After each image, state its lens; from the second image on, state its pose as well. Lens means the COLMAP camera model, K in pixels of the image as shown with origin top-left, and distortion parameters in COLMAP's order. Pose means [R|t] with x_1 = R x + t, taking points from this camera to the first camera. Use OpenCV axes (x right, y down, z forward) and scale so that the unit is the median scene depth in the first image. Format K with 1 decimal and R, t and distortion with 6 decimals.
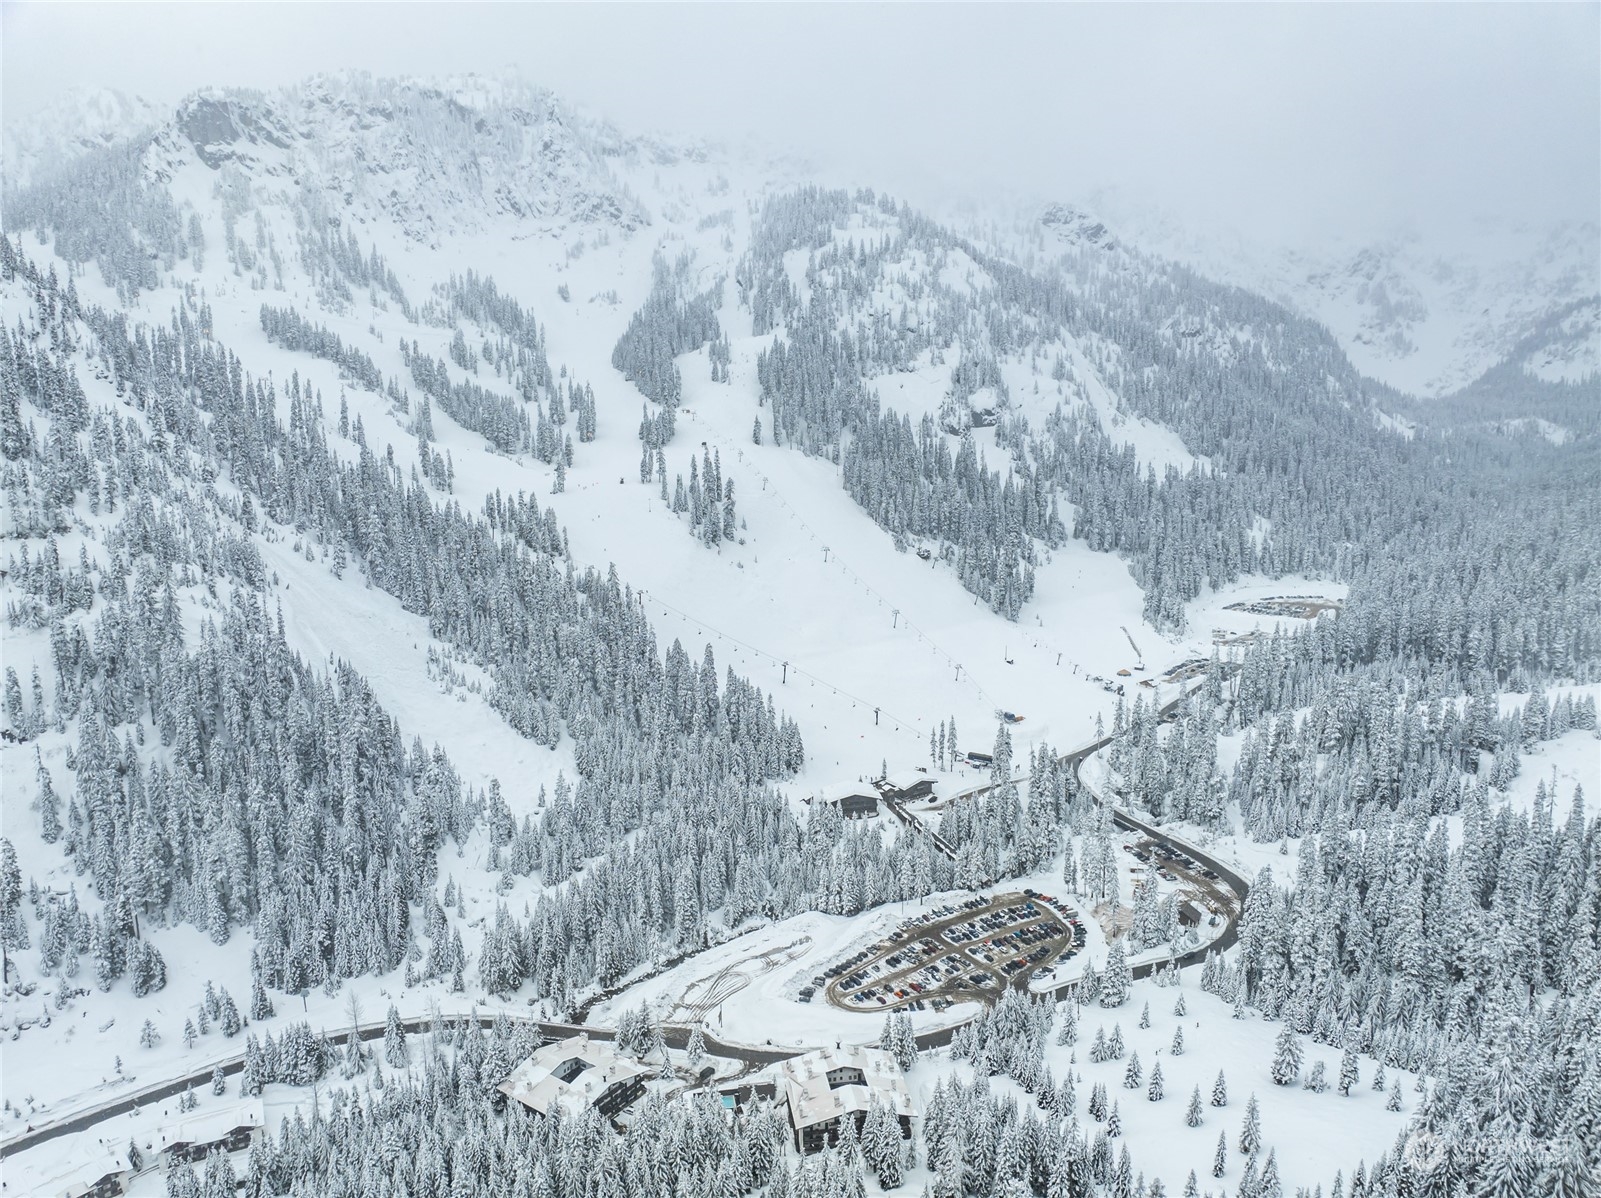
lens RADIAL K [[1134.8, 0, 800.2], [0, 1134.8, 601.2], [0, 0, 1]] dist [-0.034910, 0.002830]
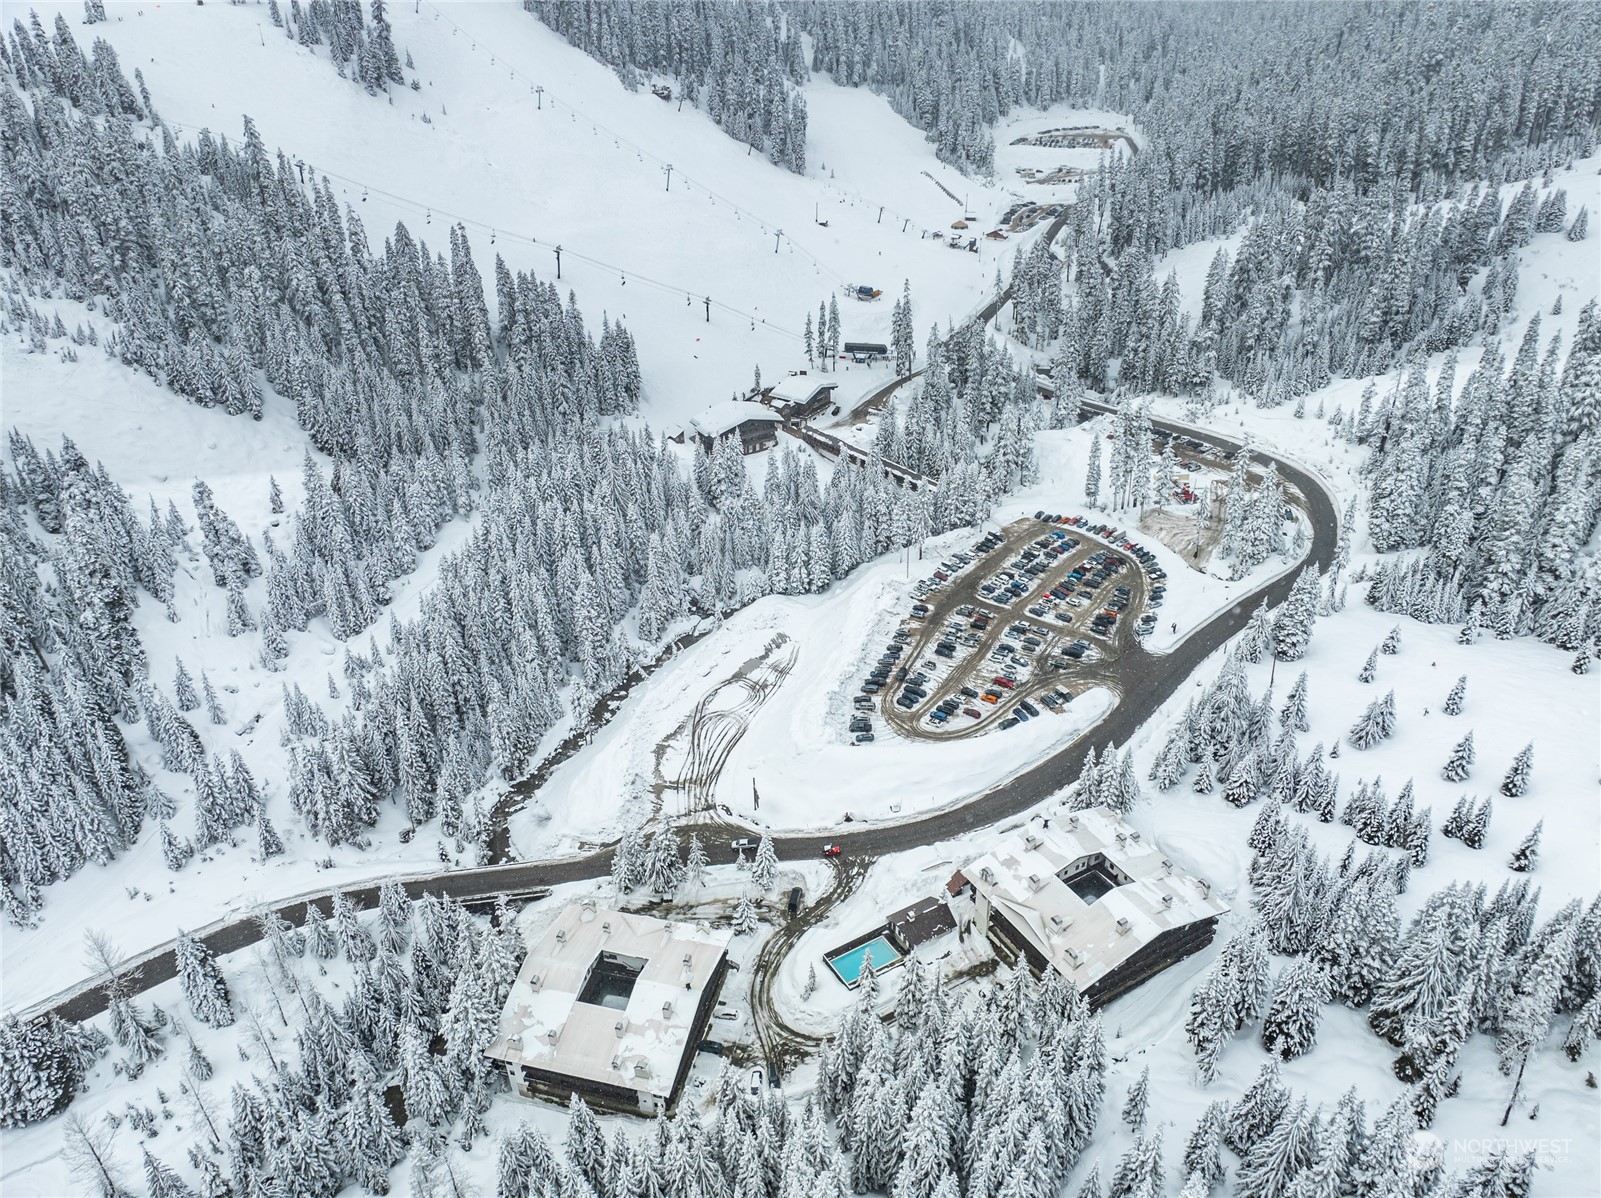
lens RADIAL K [[1134.8, 0, 802.2], [0, 1134.8, 597.2], [0, 0, 1]] dist [-0.034910, 0.002830]
pose [[0.930991, -0.191351, 0.310871, -0.179440], [0.078273, 0.936436, 0.341995, 0.041440], [-0.356552, -0.294061, 0.886791, 0.377024]]
